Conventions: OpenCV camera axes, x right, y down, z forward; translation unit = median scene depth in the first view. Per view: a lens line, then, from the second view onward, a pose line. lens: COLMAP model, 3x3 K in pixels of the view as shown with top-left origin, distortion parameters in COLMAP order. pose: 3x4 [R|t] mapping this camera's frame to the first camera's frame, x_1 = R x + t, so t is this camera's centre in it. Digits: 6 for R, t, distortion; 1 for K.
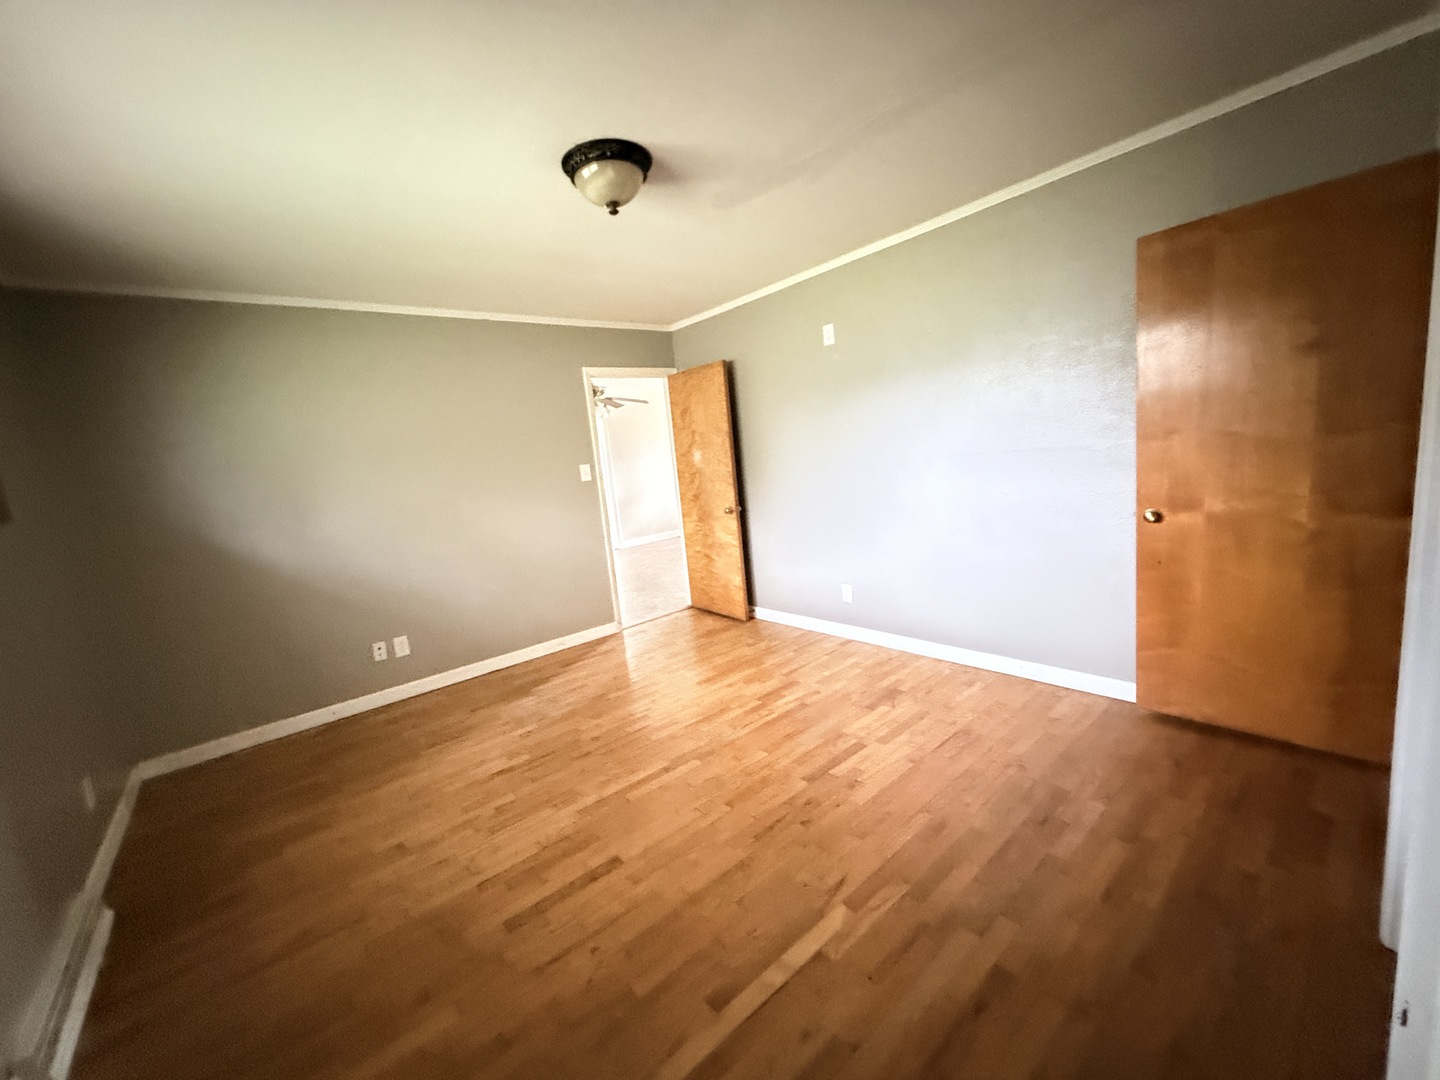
lens RADIAL K [[572.2, 0, 713.0], [0, 572.2, 534.9], [0, 0, 1]] dist [0.002194, -0.000183]
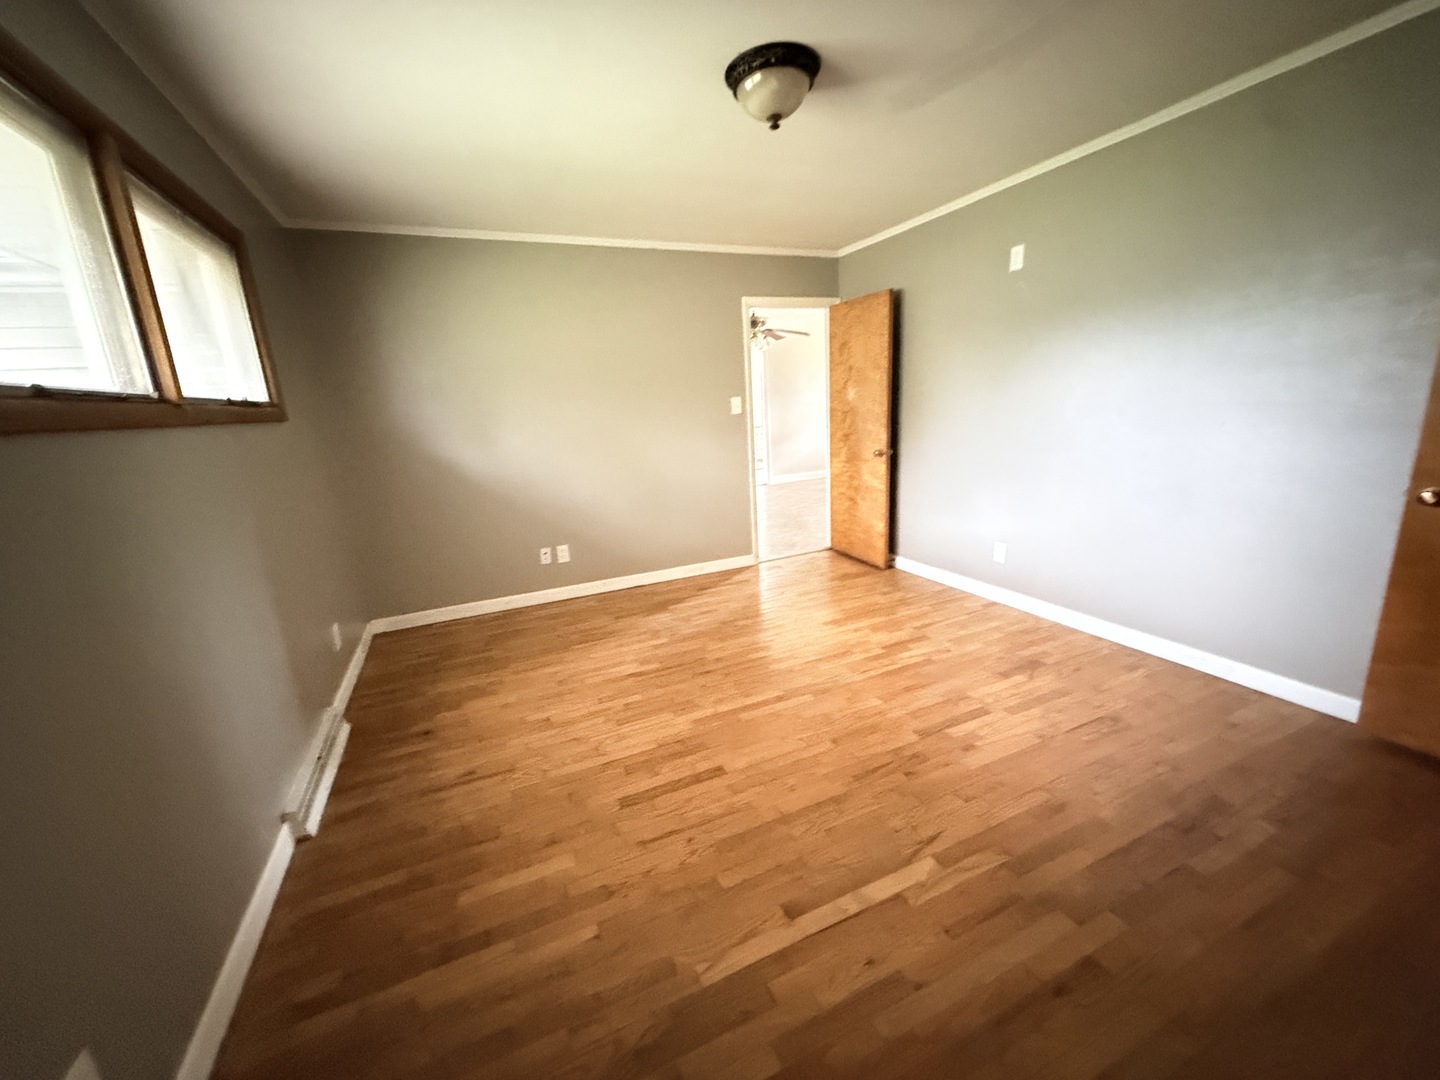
lens RADIAL K [[572.2, 0, 716.2], [0, 572.2, 535.0], [0, 0, 1]] dist [0.002194, -0.000183]
pose [[0.962031, 0.106352, -0.251368, 0.035867], [-0.078320, 0.989797, 0.119030, 0.000612], [0.261463, -0.094823, 0.960545, -0.000583]]
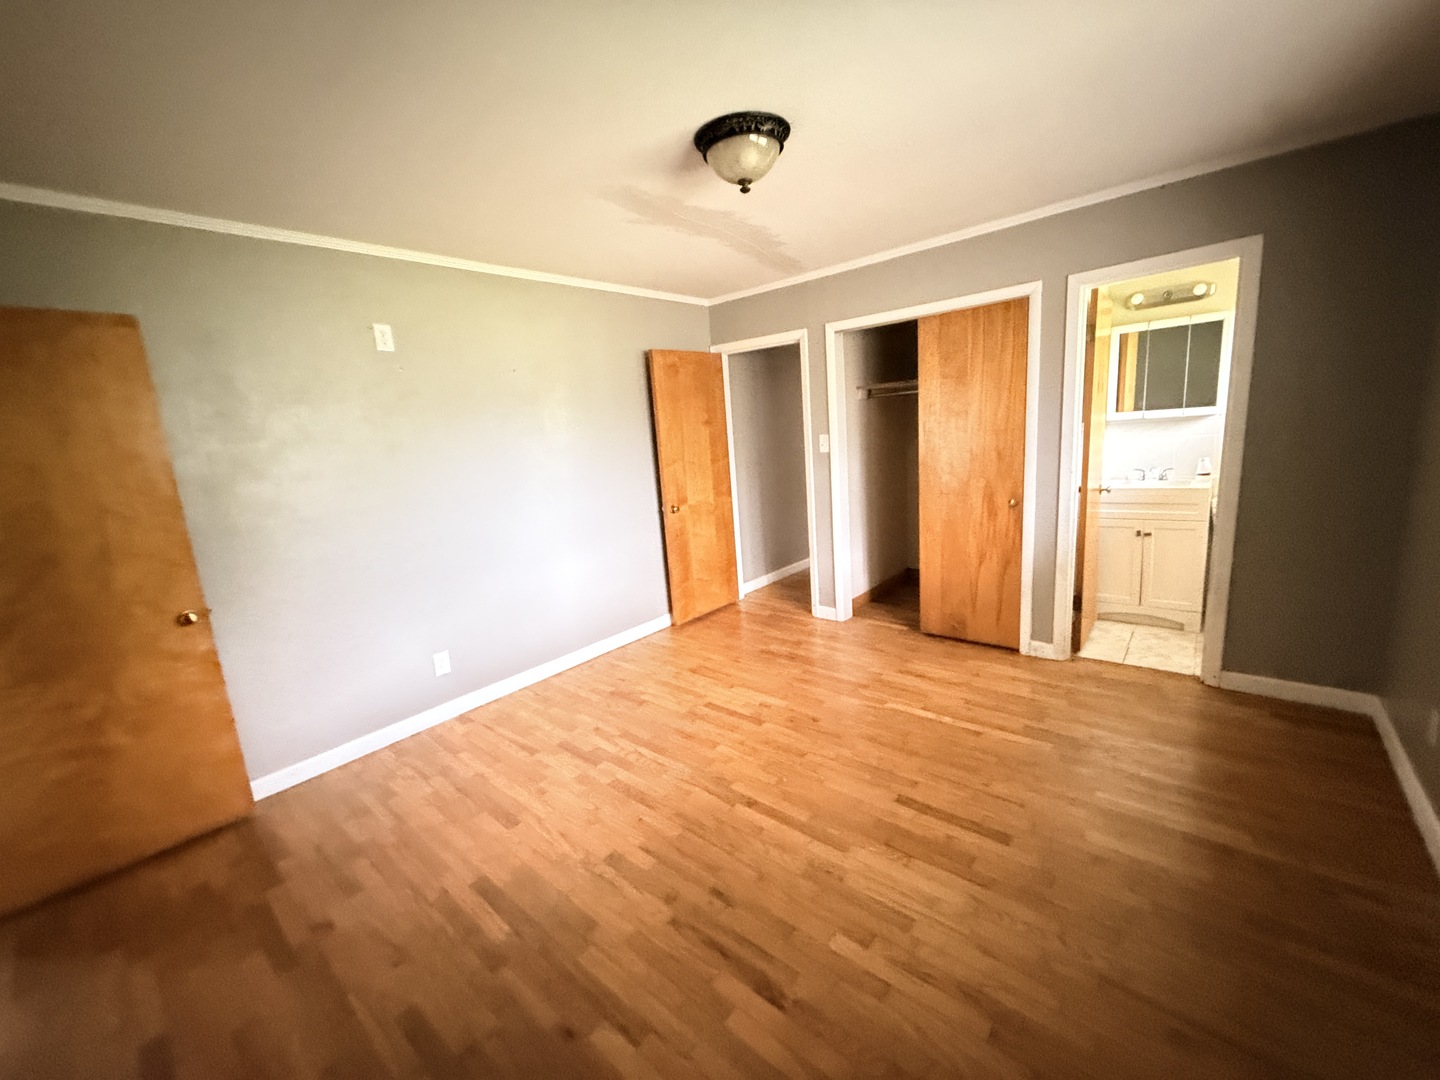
lens RADIAL K [[572.2, 0, 713.7], [0, 572.2, 540.6], [0, 0, 1]] dist [0.002194, -0.000183]
pose [[-0.146594, -0.077002, 0.986195, -0.884396], [0.230809, 0.966785, 0.109795, -0.095273], [-0.961893, 0.243718, -0.123952, 1.023424]]
